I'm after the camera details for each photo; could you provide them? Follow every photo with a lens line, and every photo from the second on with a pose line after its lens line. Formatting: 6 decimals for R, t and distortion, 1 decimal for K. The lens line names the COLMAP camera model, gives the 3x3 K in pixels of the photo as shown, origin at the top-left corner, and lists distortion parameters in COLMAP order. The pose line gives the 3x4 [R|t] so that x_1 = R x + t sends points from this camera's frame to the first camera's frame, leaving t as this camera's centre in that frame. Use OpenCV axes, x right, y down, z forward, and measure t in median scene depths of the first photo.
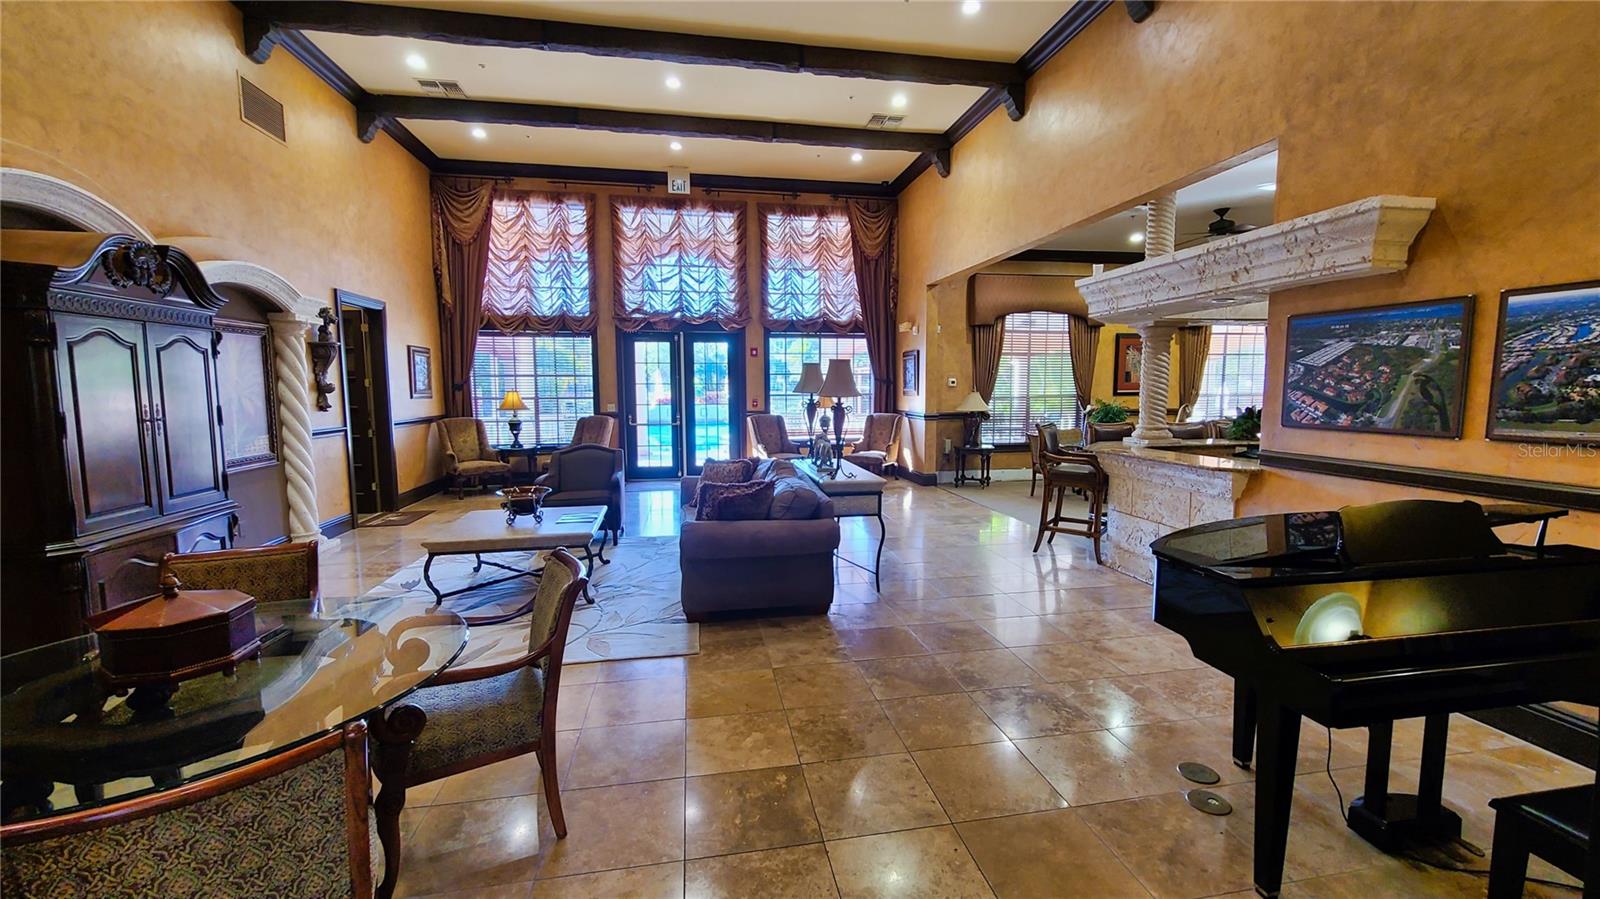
lens RADIAL K [[651.4, 0, 806.1], [0, 651.4, 447.3], [0, 0, 1]] dist [-0.002960, -0.000839]
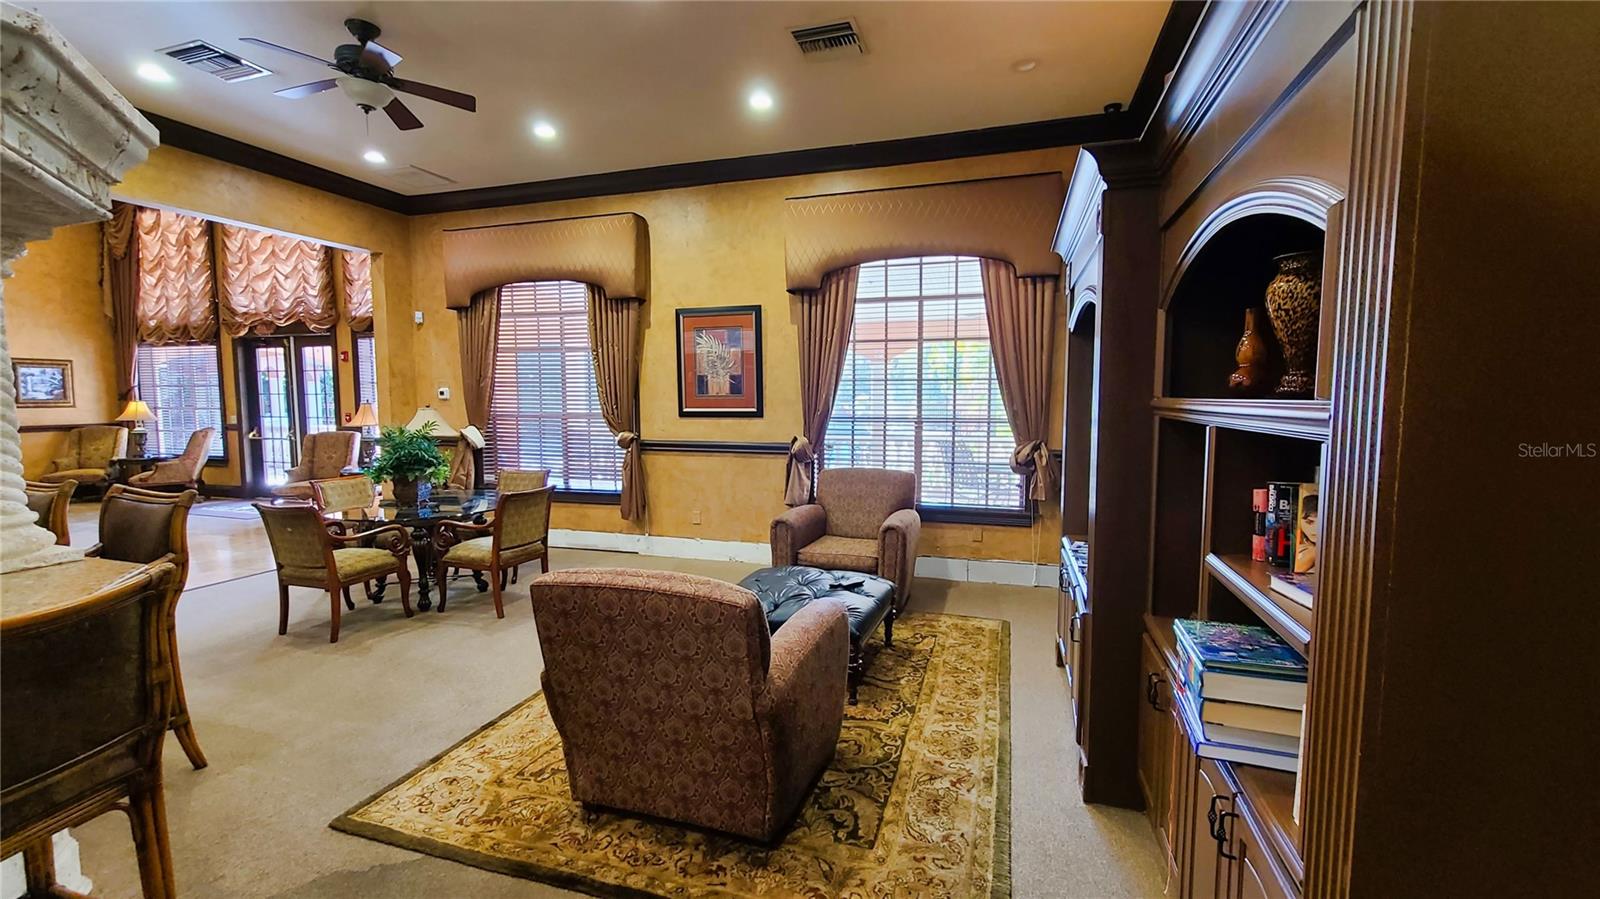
lens RADIAL K [[651.4, 0, 806.1], [0, 651.4, 447.3], [0, 0, 1]] dist [-0.002960, -0.000839]
pose [[0.878552, 0.042363, -0.475764, 0.880425], [-0.048001, 0.998847, 0.000299, -0.060907], [0.475228, 0.022574, 0.879573, 0.574407]]
